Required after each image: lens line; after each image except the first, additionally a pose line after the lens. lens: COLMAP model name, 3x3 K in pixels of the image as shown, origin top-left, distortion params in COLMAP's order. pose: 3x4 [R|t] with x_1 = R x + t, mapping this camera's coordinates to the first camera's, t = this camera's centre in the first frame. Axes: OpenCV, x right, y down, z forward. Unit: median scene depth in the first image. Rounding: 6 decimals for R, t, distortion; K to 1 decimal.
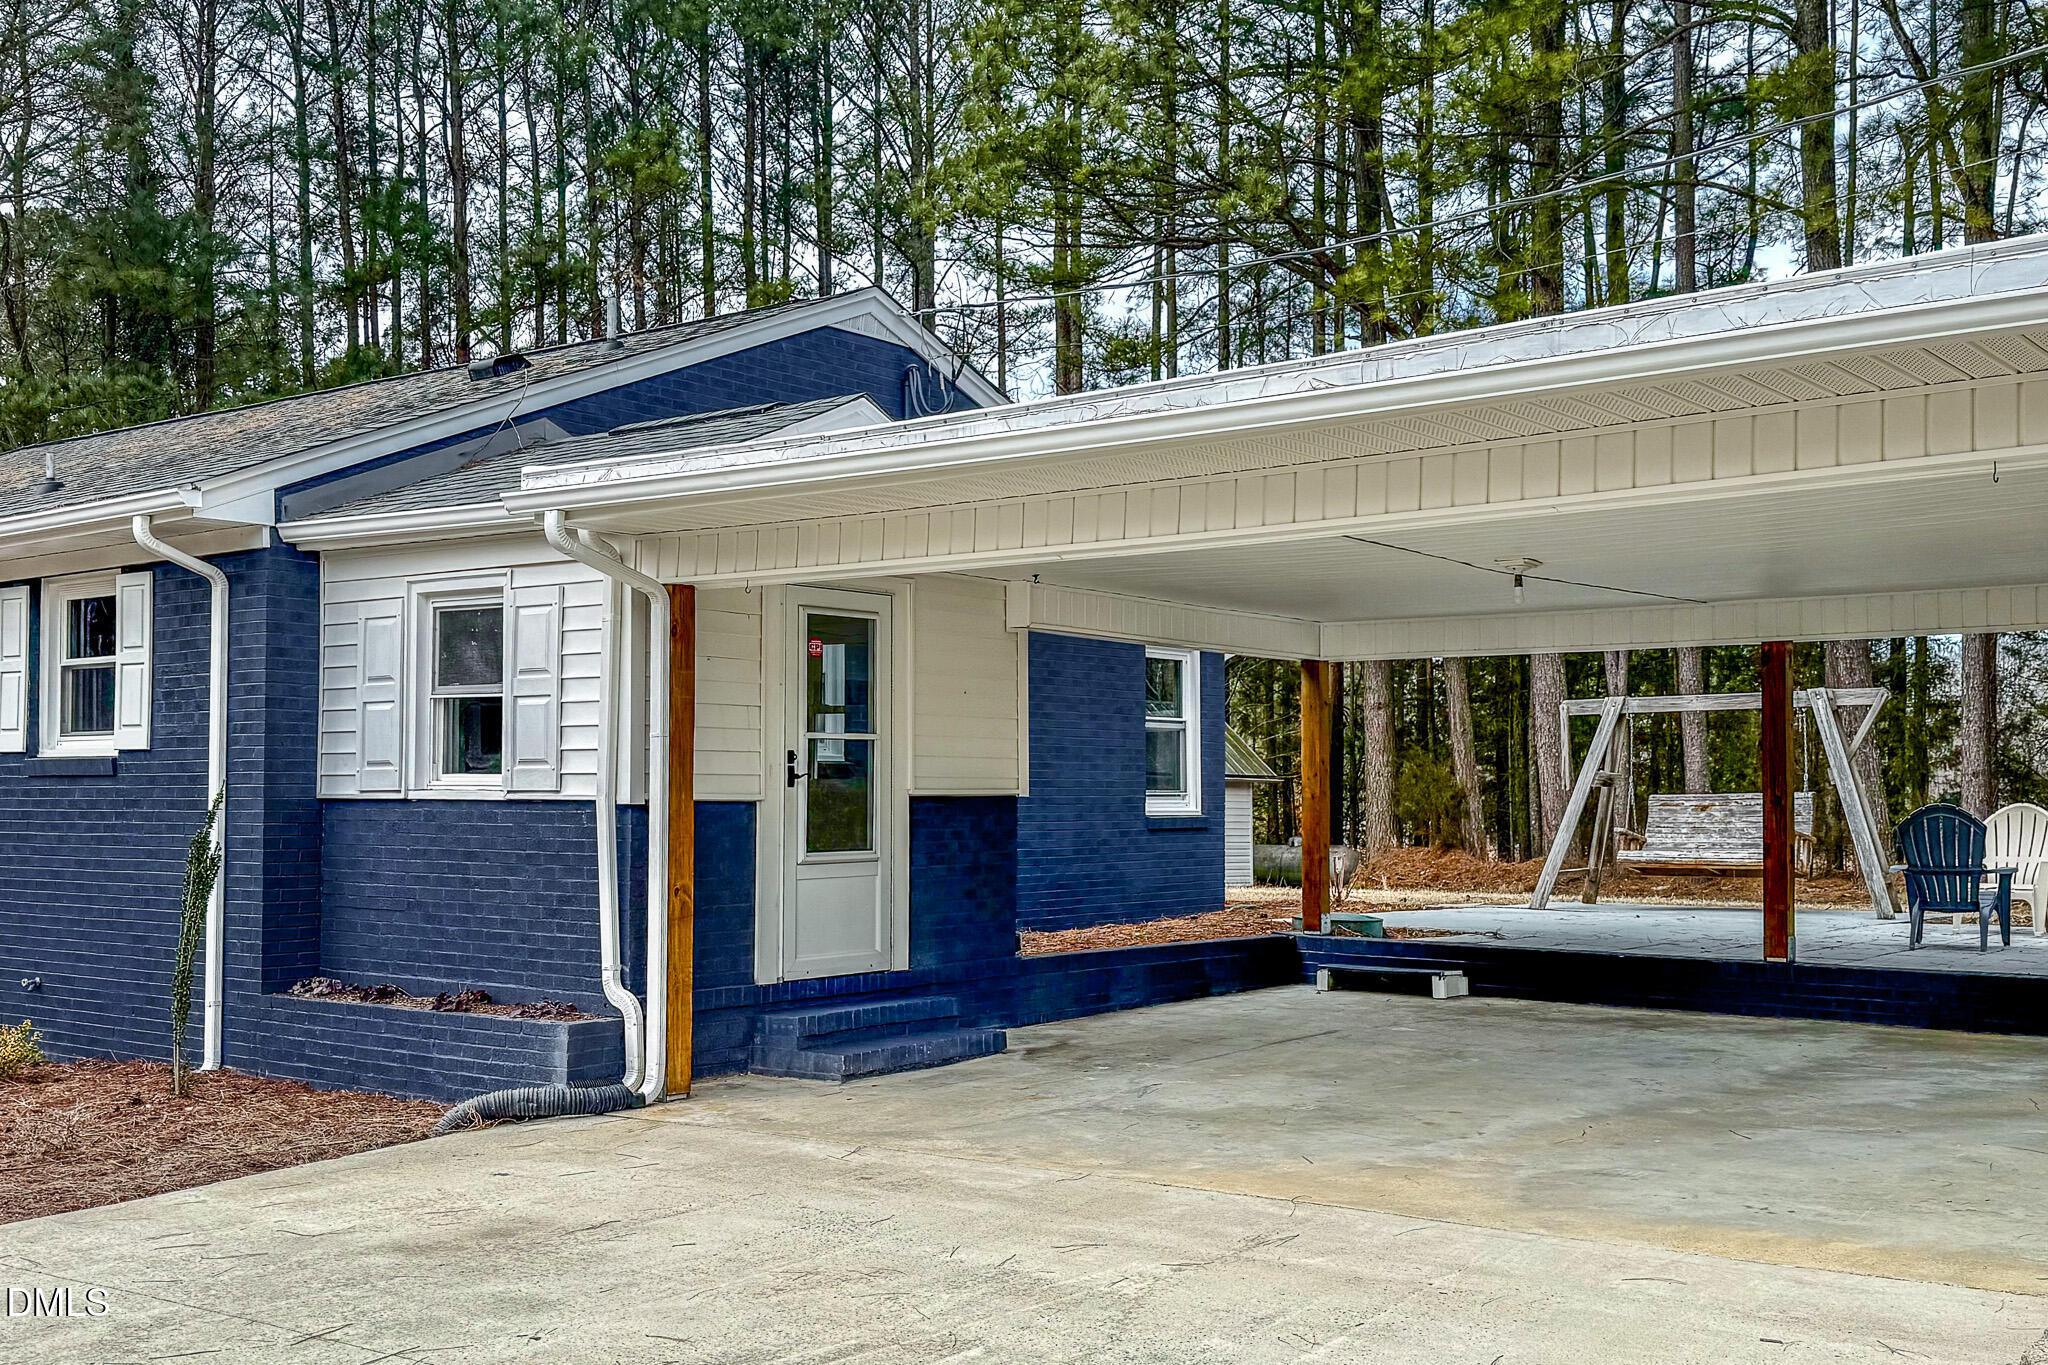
lens RADIAL K [[2052.7, 0, 1024.0], [0, 2052.7, 682.5], [0, 0, 1]] dist [-0.002102, -0.004516]
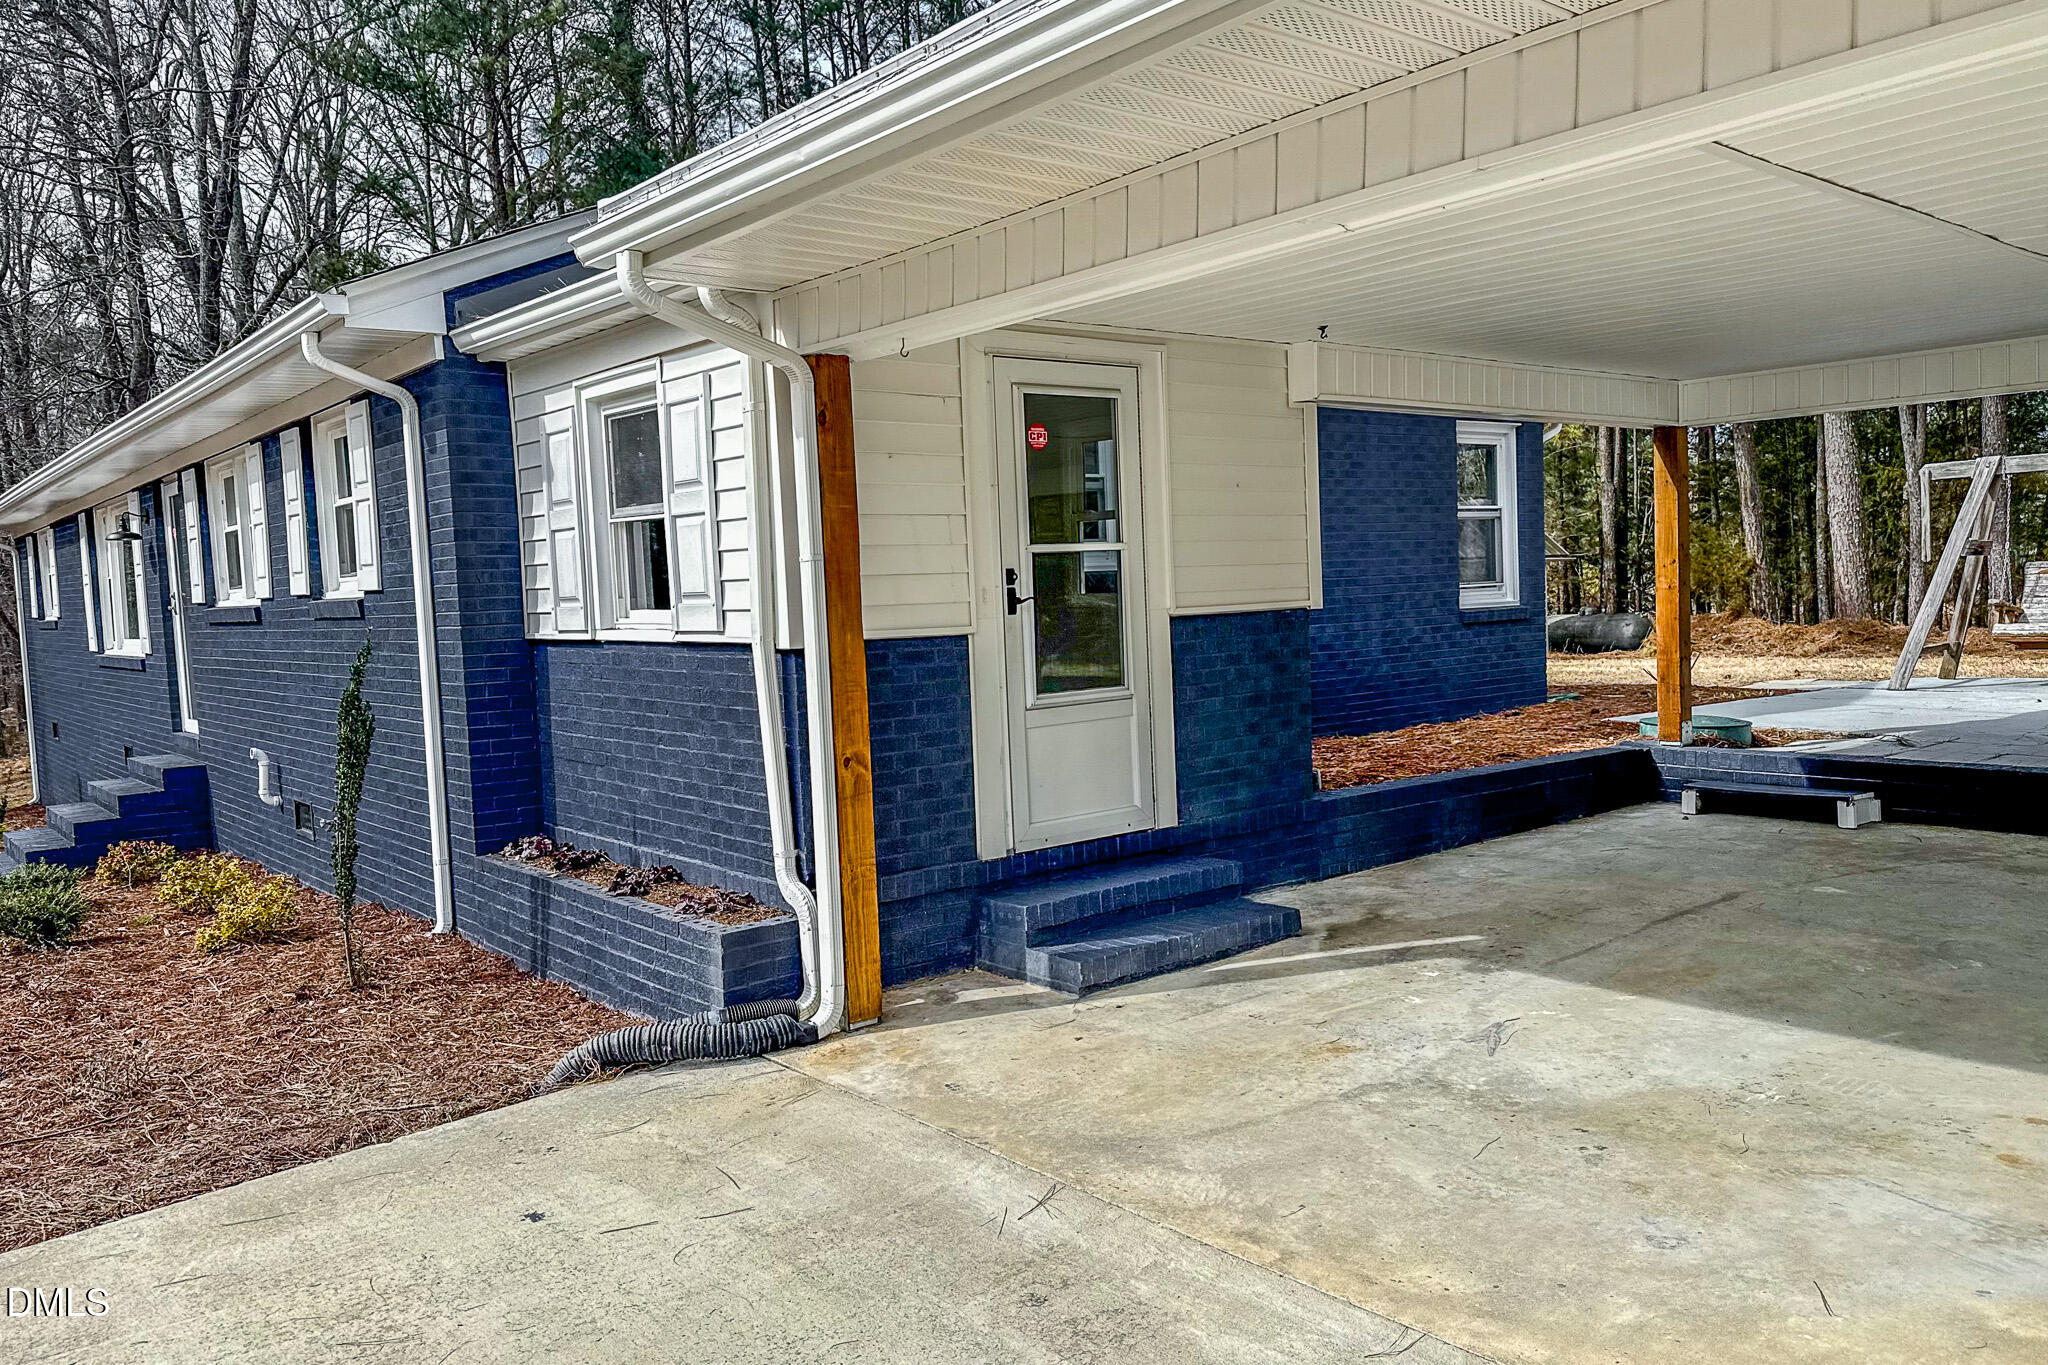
lens RADIAL K [[1492.0, 0, 1025.4], [0, 1492.0, 662.4], [0, 0, 1]] dist [0.122147, -0.174315]
pose [[0.977279, -0.028129, -0.210082, 0.012178], [0.050971, 0.993258, 0.104118, 0.008909], [0.205737, -0.112460, 0.972124, 0.412094]]
